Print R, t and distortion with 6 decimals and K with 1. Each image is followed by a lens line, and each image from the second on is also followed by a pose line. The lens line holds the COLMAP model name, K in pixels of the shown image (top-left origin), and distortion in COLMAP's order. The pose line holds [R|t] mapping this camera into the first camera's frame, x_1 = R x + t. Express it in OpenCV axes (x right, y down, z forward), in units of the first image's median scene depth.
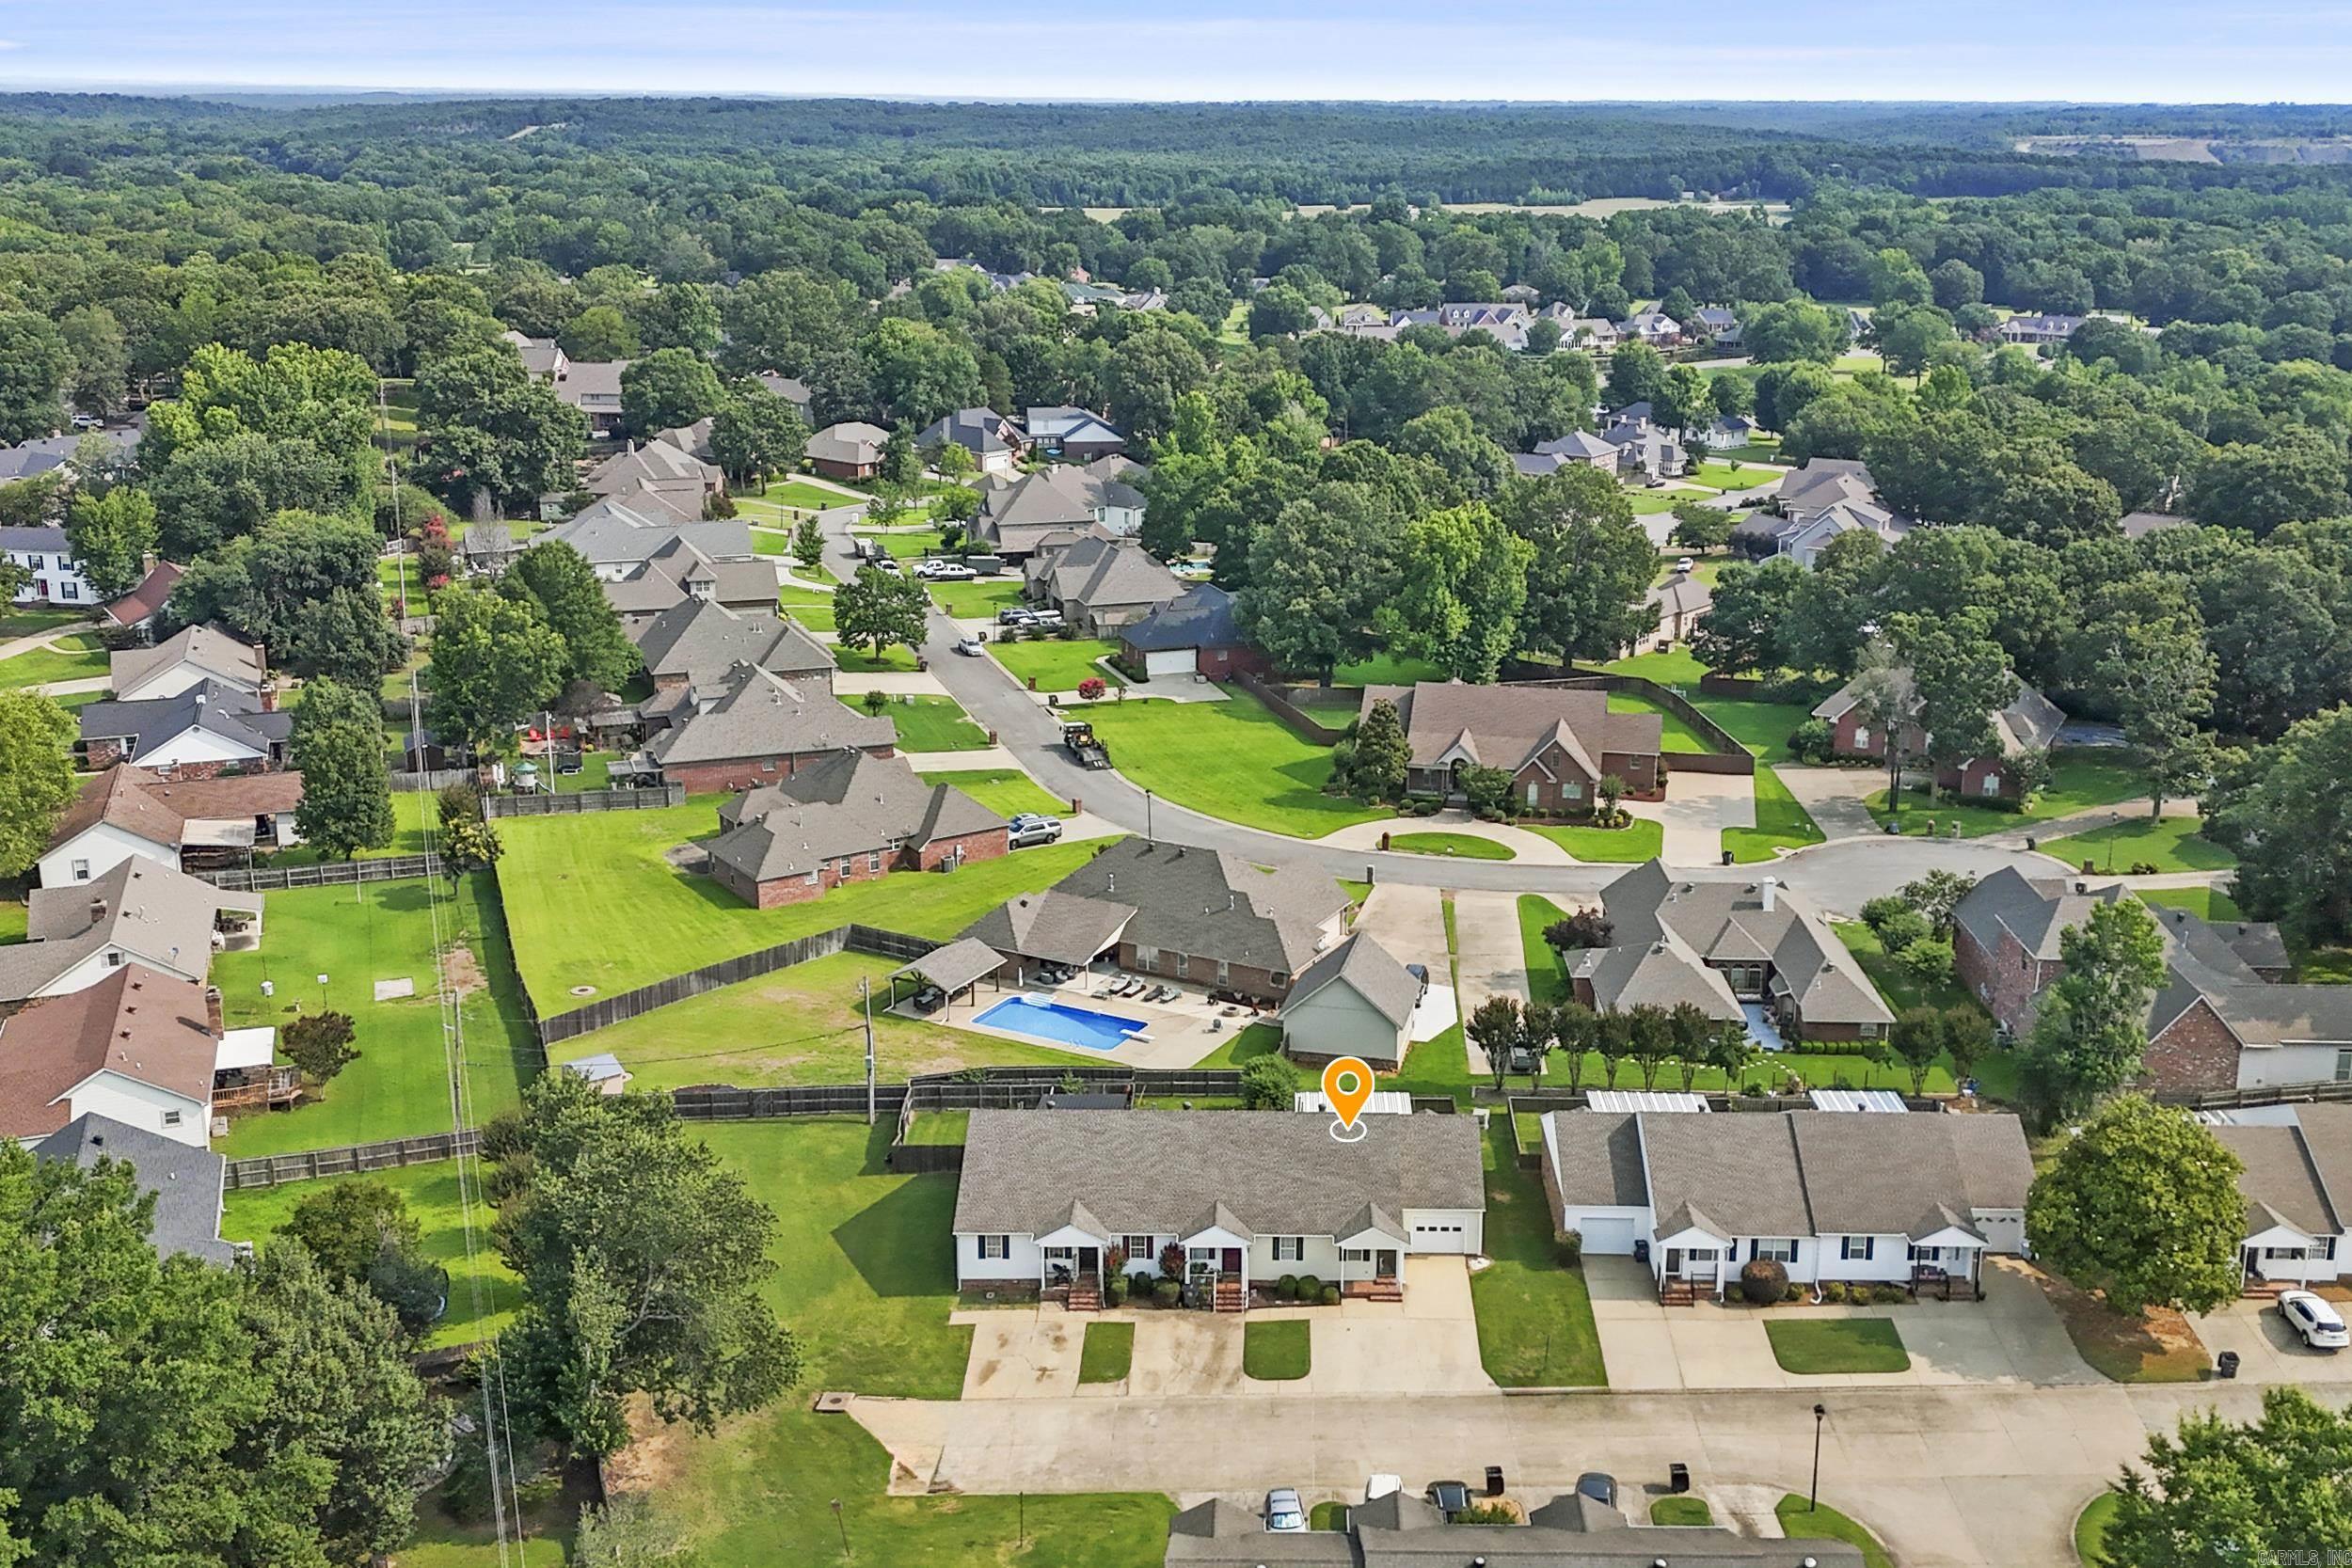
lens RADIAL K [[1941.3, 0, 1176.0], [0, 1941.3, 784.0], [0, 0, 1]] dist [0.050823, -0.003851]
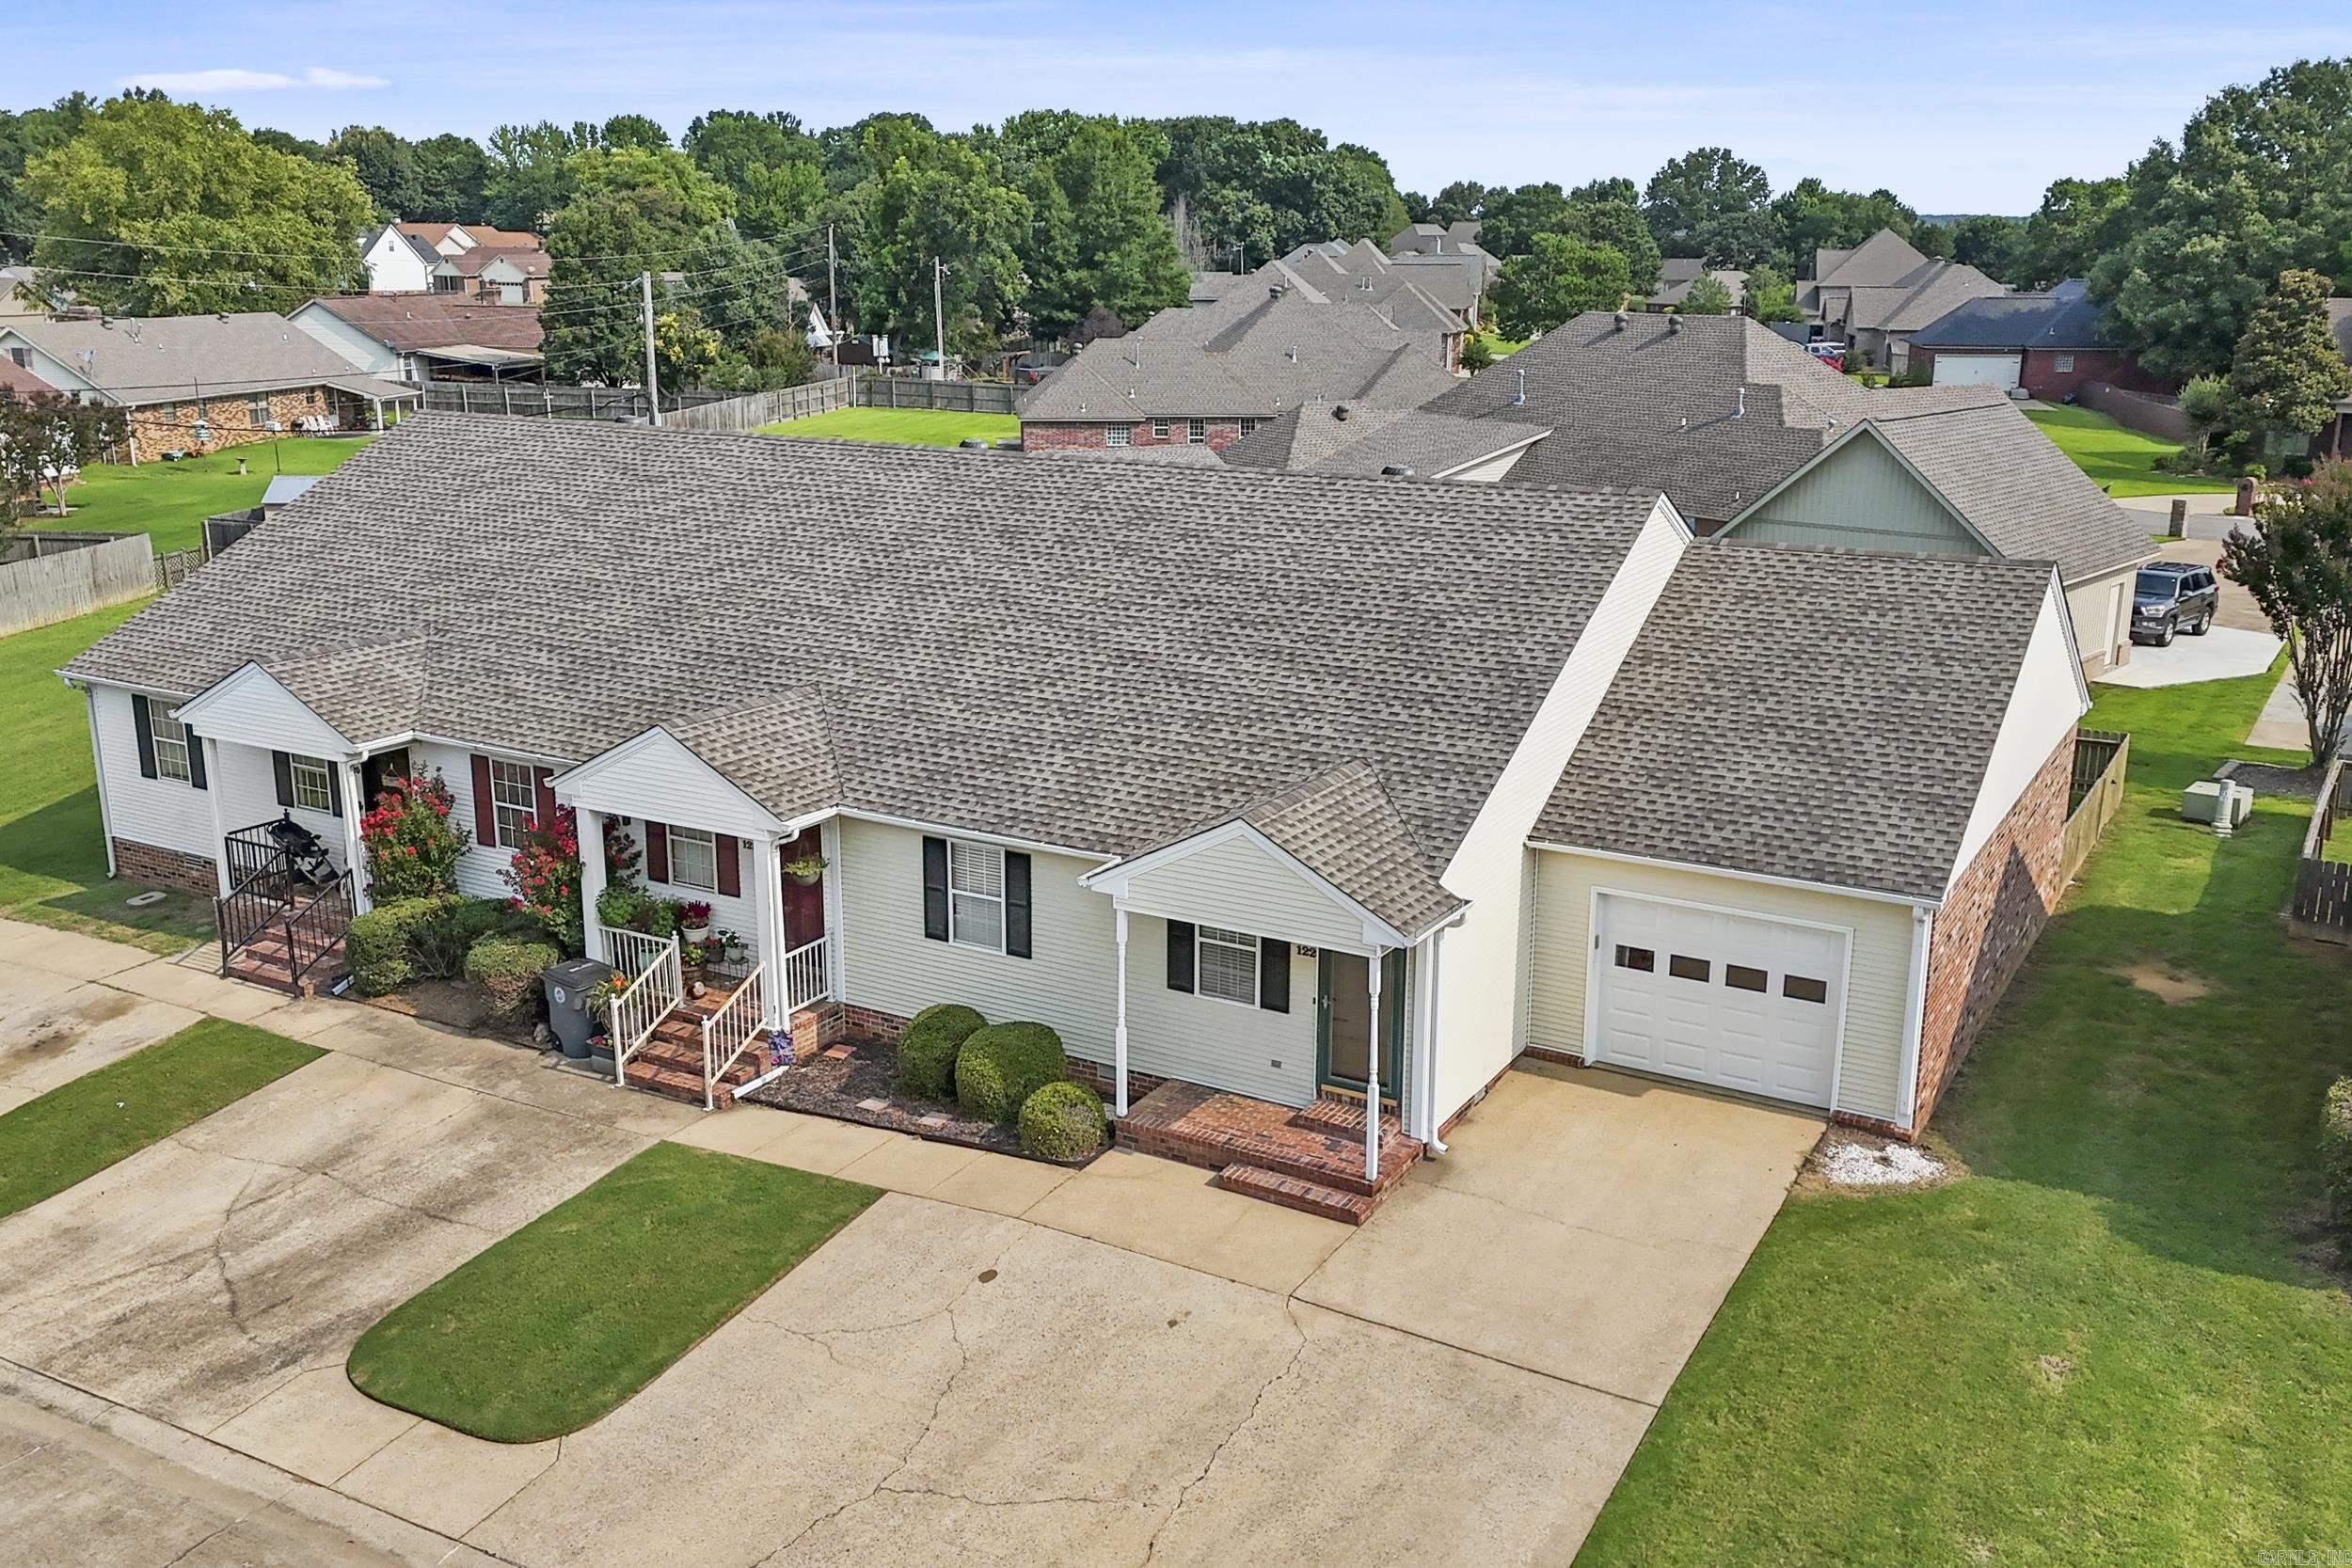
lens RADIAL K [[1941.3, 0, 1176.0], [0, 1941.3, 784.0], [0, 0, 1]] dist [0.050823, -0.003851]
pose [[0.889628, 0.136553, -0.435793, 0.177434], [-0.127789, 0.990564, 0.049519, 0.209899], [0.438443, 0.011636, 0.898684, 0.798263]]
